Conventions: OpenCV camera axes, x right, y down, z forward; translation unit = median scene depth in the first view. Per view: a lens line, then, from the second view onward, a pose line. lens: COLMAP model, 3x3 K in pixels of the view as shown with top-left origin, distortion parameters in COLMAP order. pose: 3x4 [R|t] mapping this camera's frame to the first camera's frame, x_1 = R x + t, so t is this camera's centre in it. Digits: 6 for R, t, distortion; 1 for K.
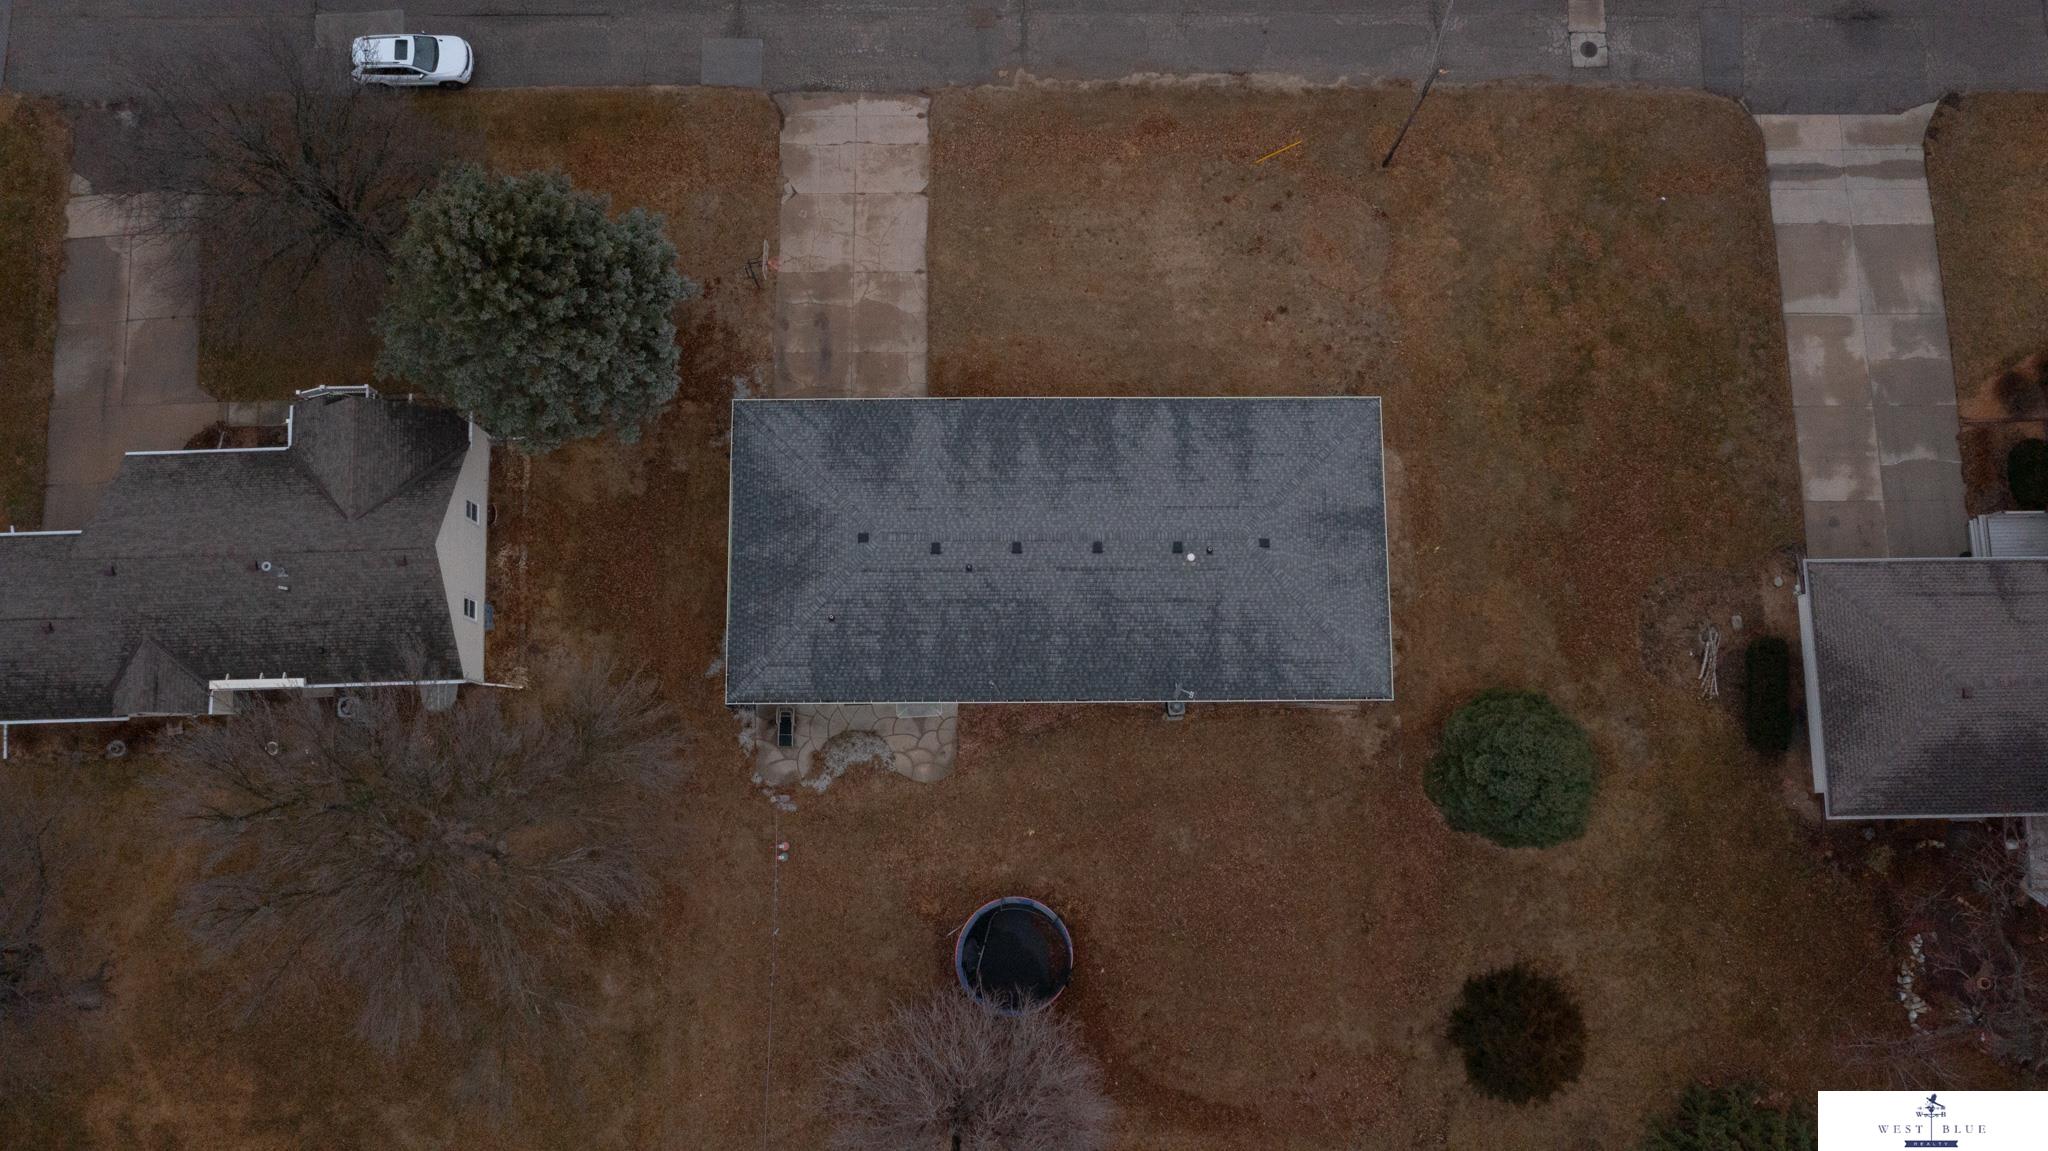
lens RADIAL K [[1609.5, 0, 1024.0], [0, 1609.5, 575.5], [0, 0, 1]] dist [-0.022316, 0.002547]
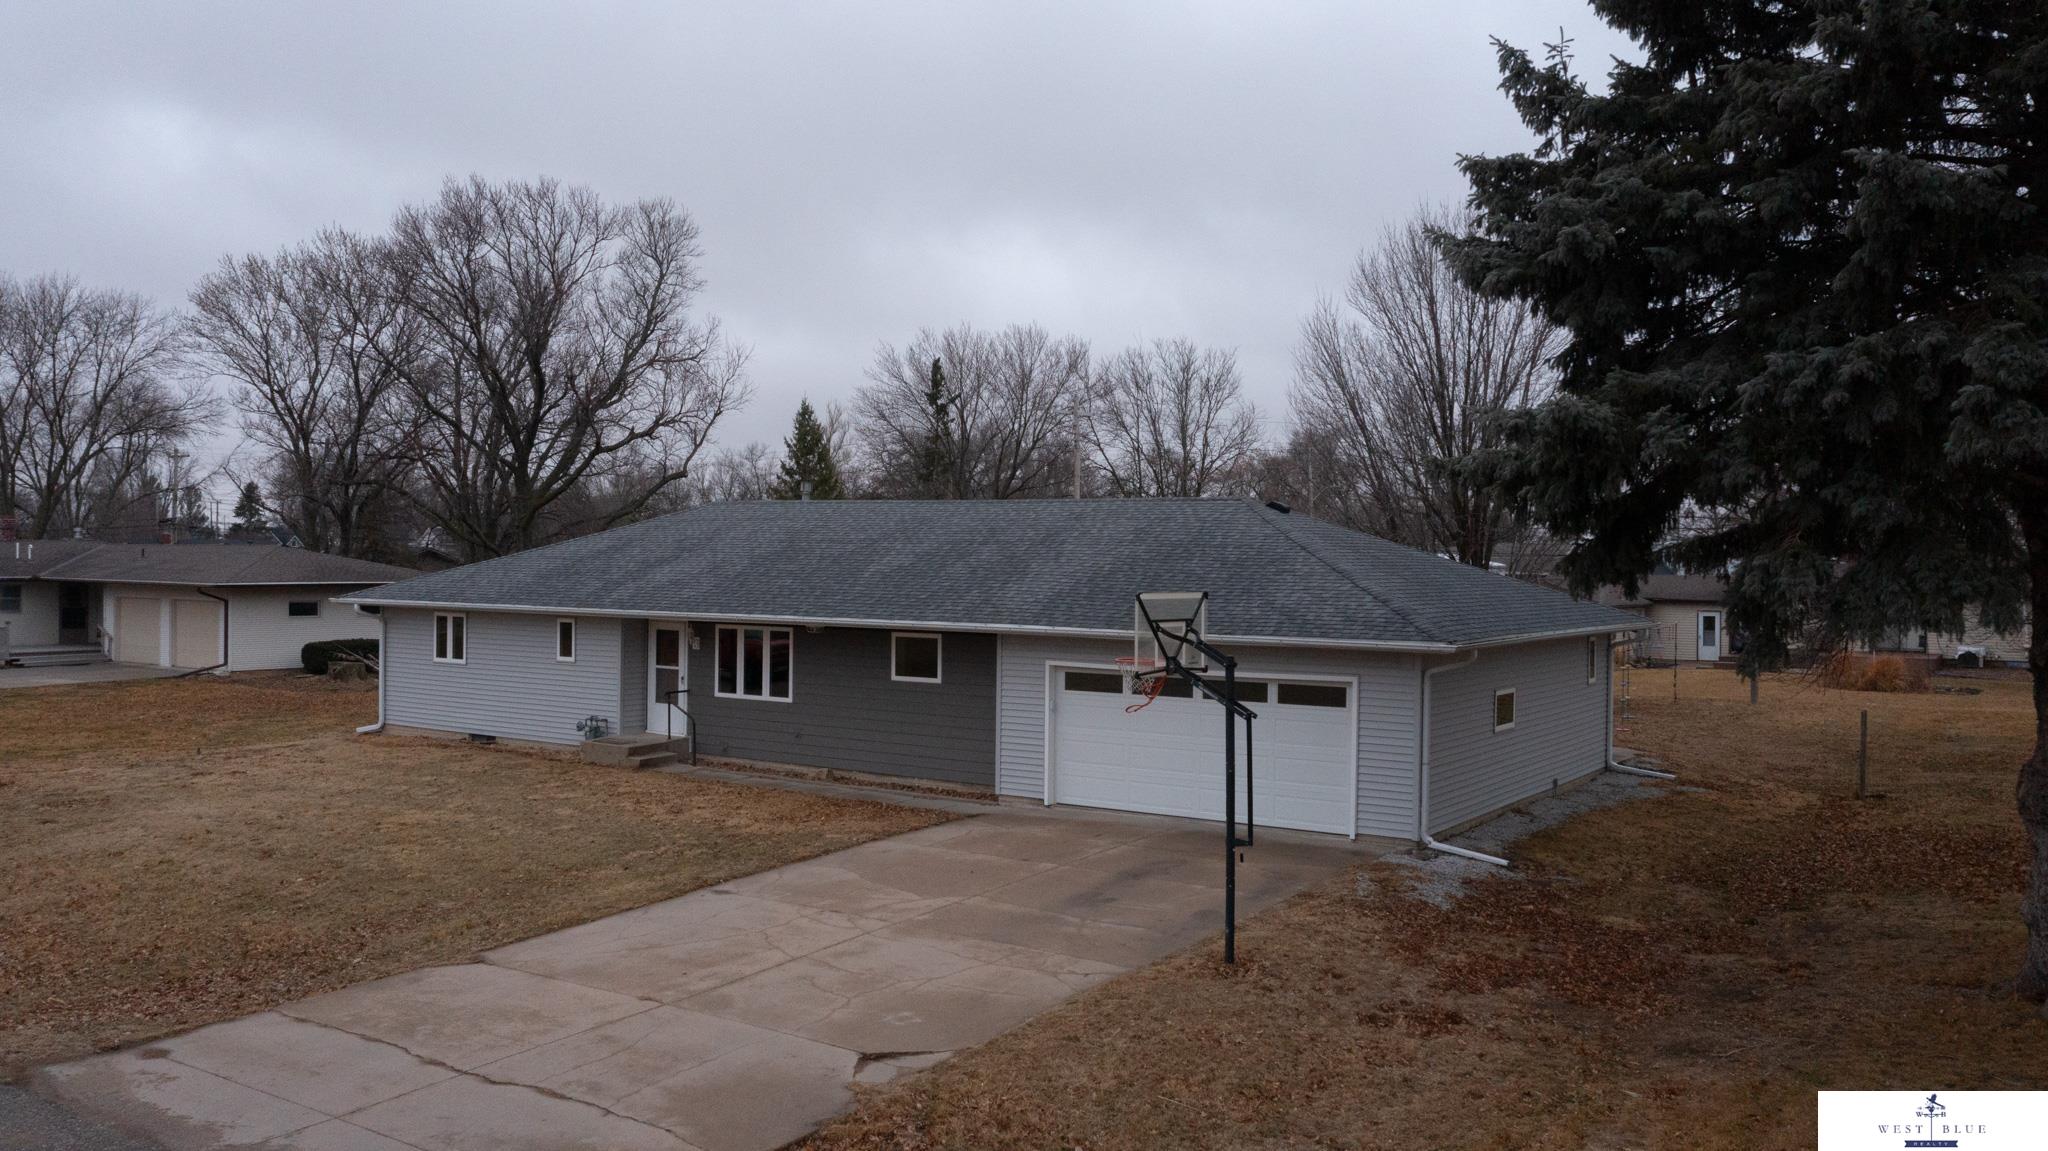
lens RADIAL K [[1613.0, 0, 1024.0], [0, 1613.0, 575.5], [0, 0, 1]] dist [-0.020235, 0.006412]
pose [[-0.825610, -0.026005, 0.563641, -0.289921], [0.553399, 0.157562, 0.817877, -0.429249], [-0.110077, 0.987167, -0.115694, 1.011538]]
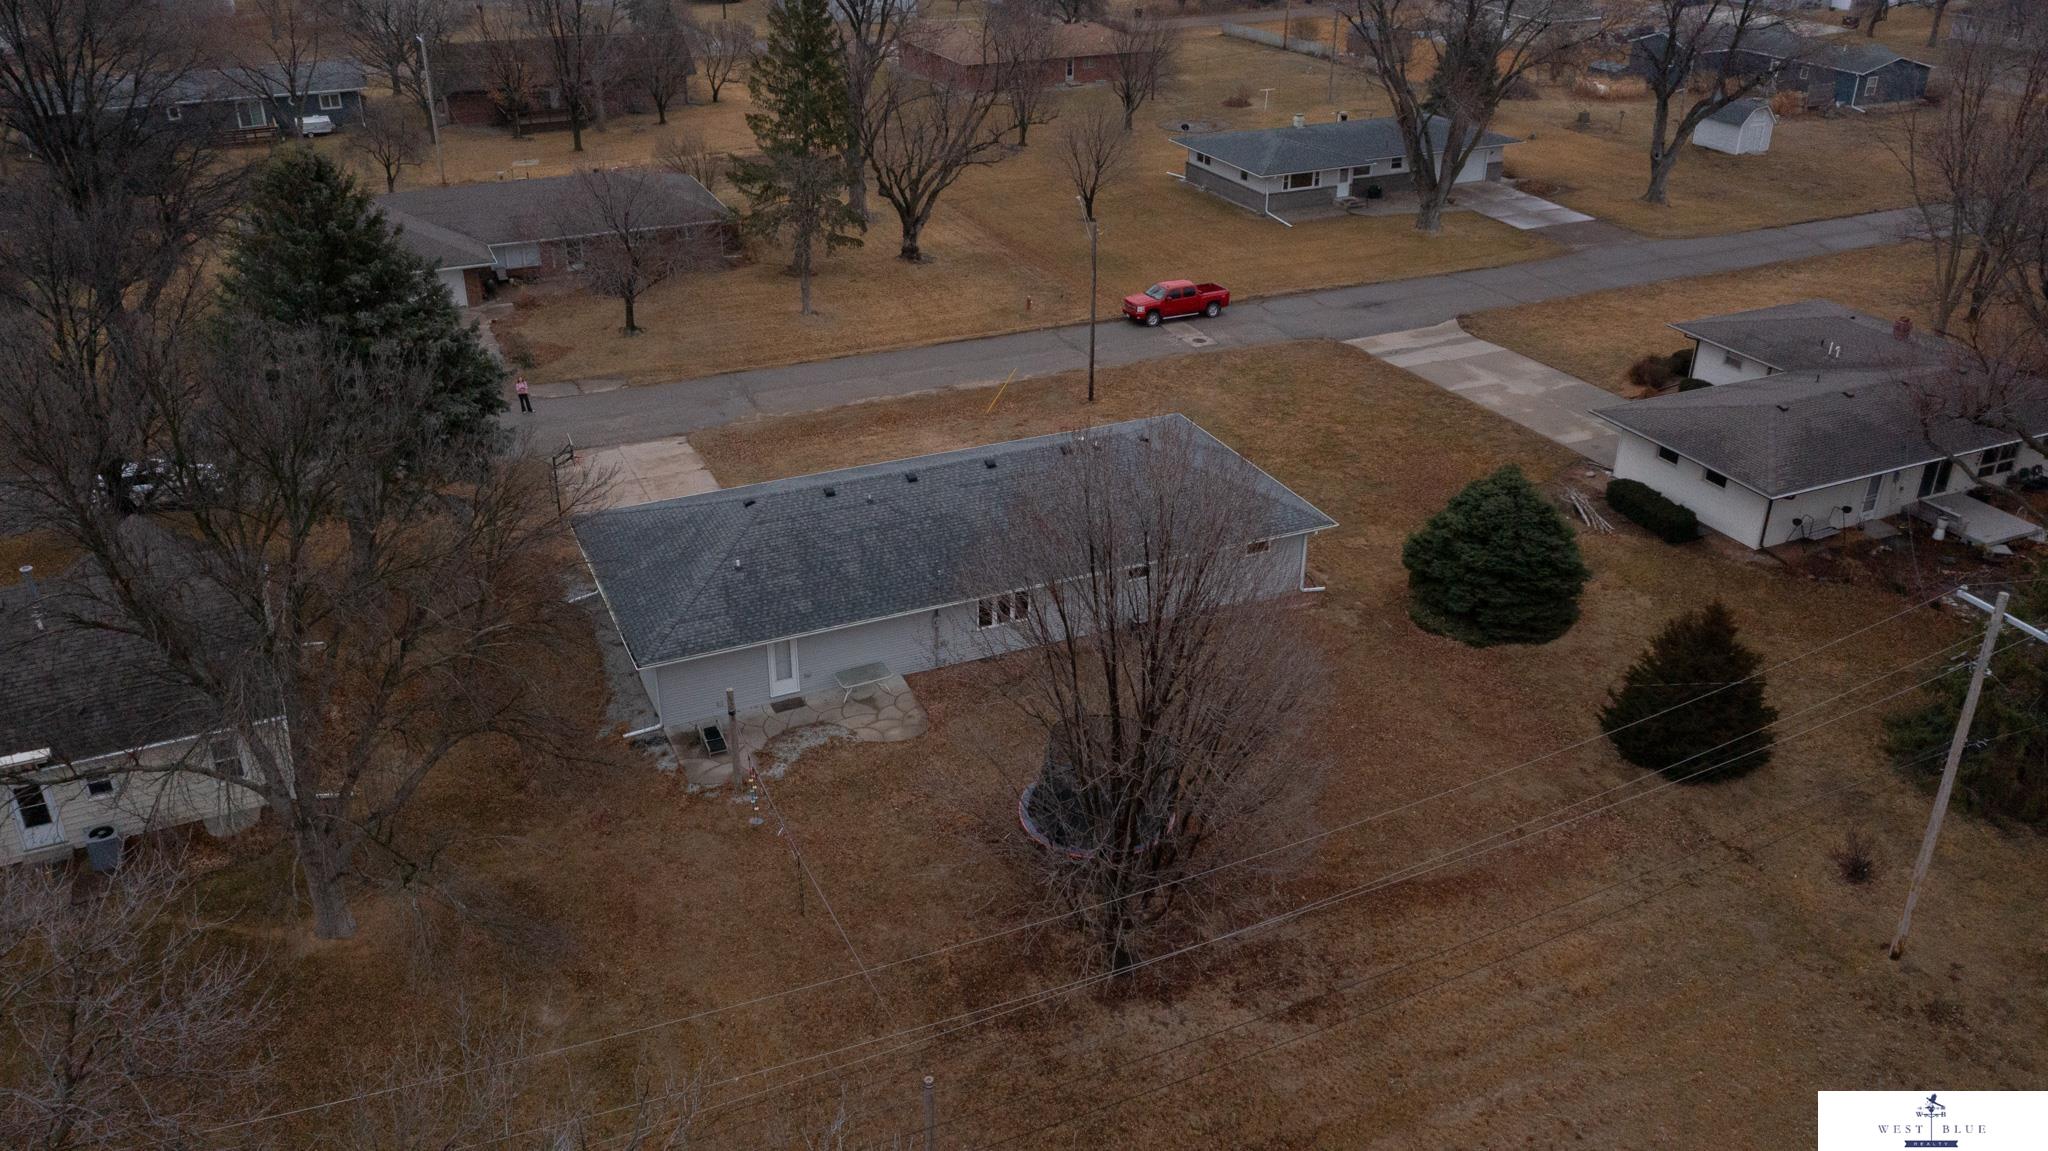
lens RADIAL K [[1613.0, 0, 1024.0], [0, 1613.0, 575.5], [0, 0, 1]] dist [-0.020235, 0.006412]
pose [[0.915110, -0.189713, 0.355785, -0.270764], [0.398702, 0.557265, -0.728349, 0.678350], [-0.060089, 0.808371, 0.585598, 0.455283]]
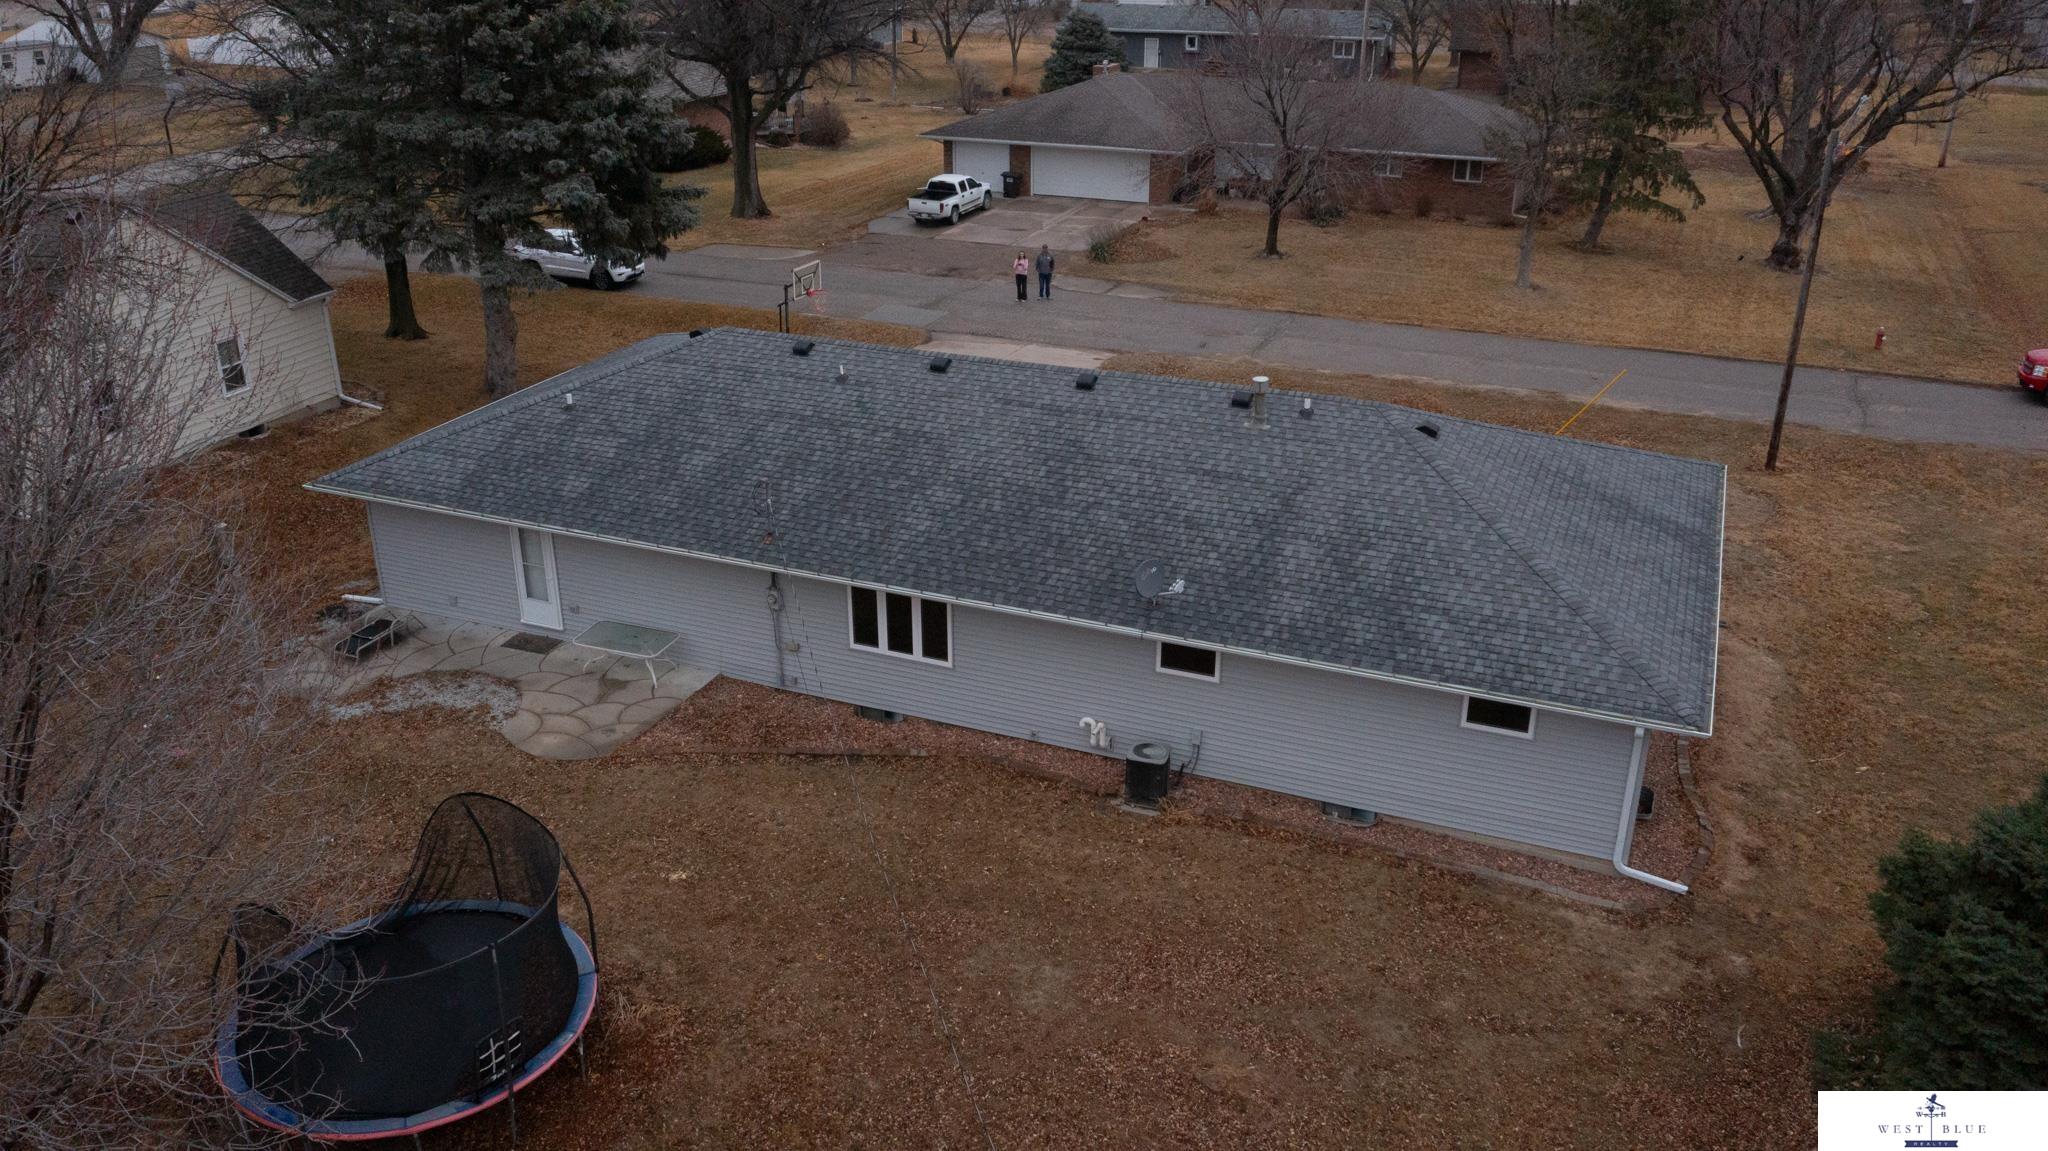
lens RADIAL K [[1609.5, 0, 1024.0], [0, 1609.5, 575.5], [0, 0, 1]] dist [-0.022316, 0.002547]
pose [[0.920016, 0.149624, -0.362192, 0.202429], [-0.385458, 0.512157, -0.767540, 0.375768], [0.070657, 0.845759, 0.528866, 0.731231]]
